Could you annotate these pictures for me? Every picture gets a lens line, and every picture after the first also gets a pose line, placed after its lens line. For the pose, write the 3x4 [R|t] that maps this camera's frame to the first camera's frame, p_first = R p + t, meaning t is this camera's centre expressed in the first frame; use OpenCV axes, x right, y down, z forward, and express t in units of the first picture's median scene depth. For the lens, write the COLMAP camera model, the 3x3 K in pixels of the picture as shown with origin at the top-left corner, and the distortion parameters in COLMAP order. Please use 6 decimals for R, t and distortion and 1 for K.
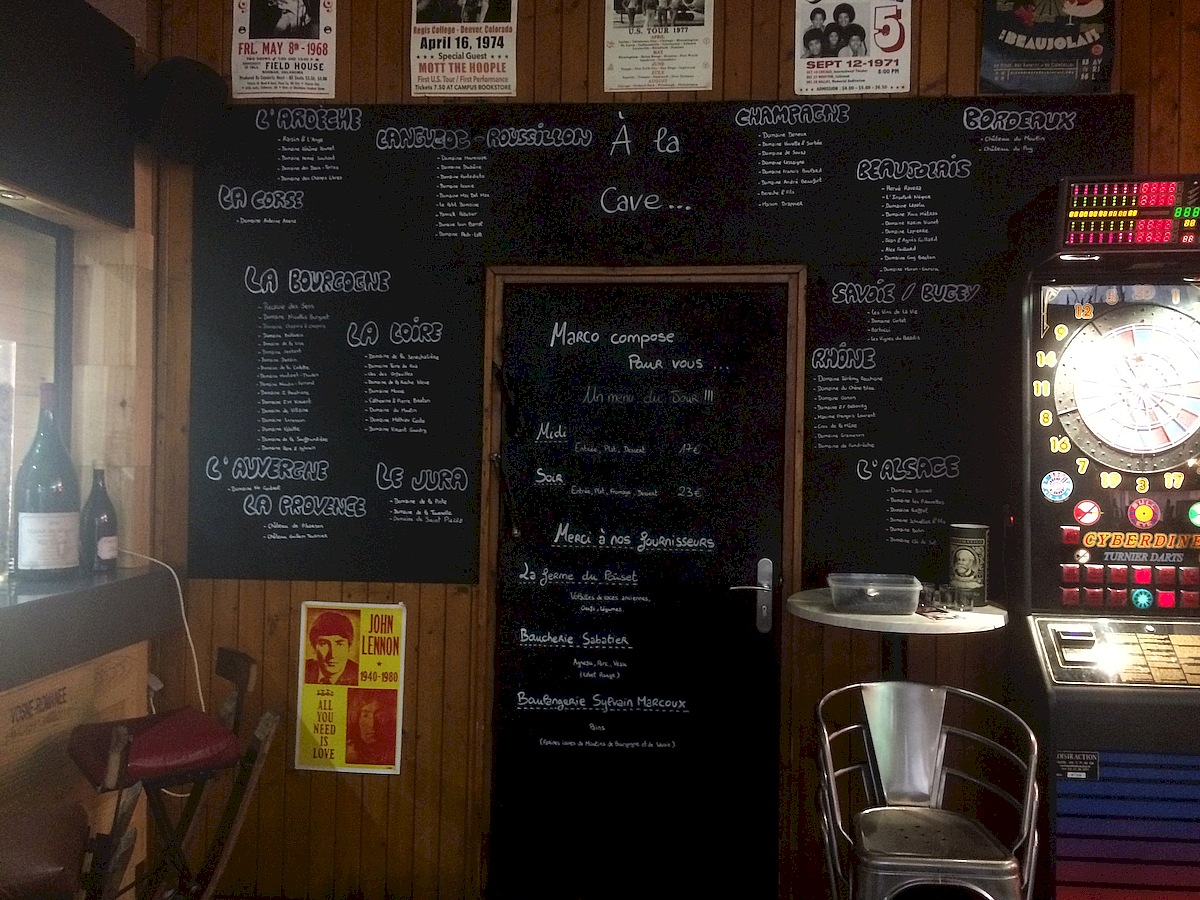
lens RADIAL K [[1018.6, 0, 600.8], [0, 1018.6, 450.1], [0, 0, 1]] dist [0.081662, -0.057338]
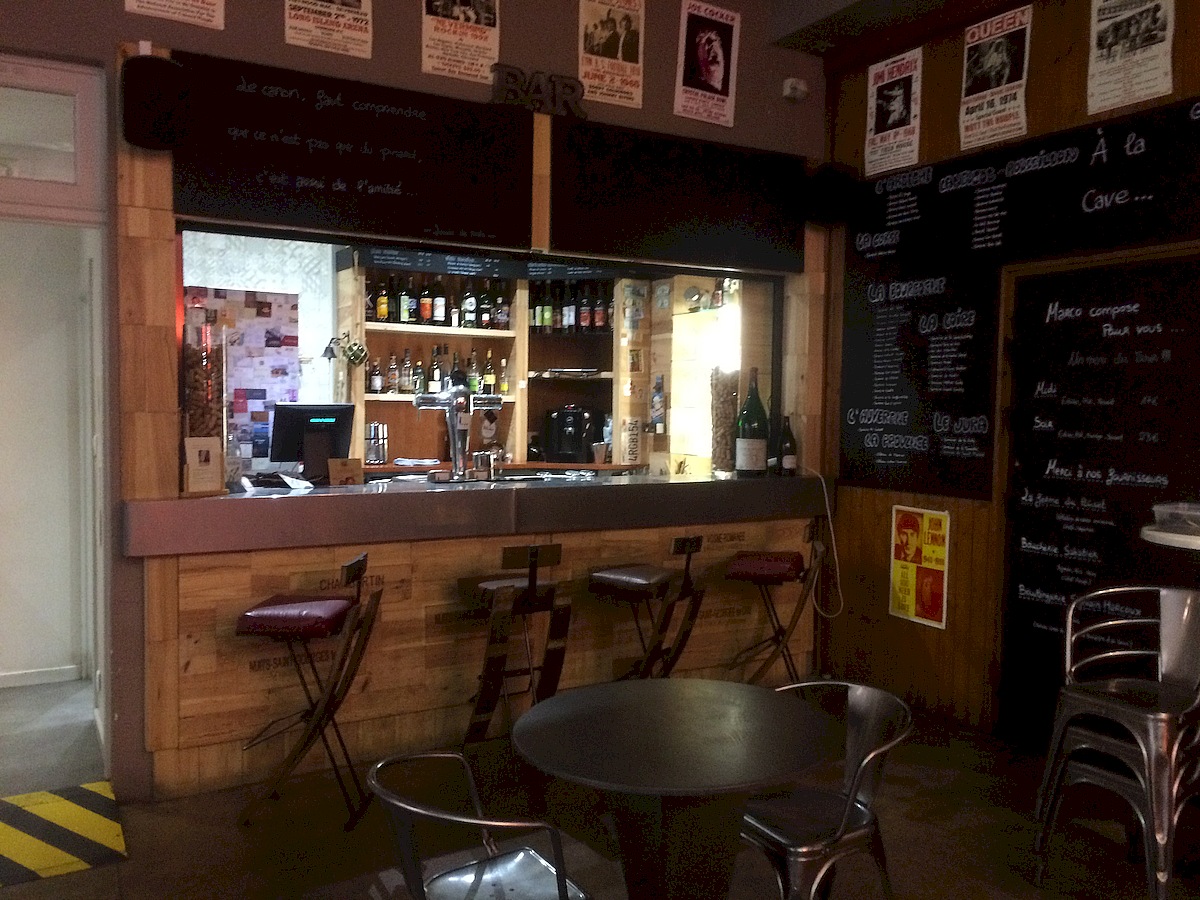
lens RADIAL K [[1018.6, 0, 598.9], [0, 1018.6, 453.1], [0, 0, 1]] dist [0.081662, -0.057338]
pose [[0.571548, 0.033240, -0.819895, 0.704464], [-0.003456, 0.999268, 0.038102, 0.015791], [0.820562, -0.018943, 0.571244, -0.215731]]
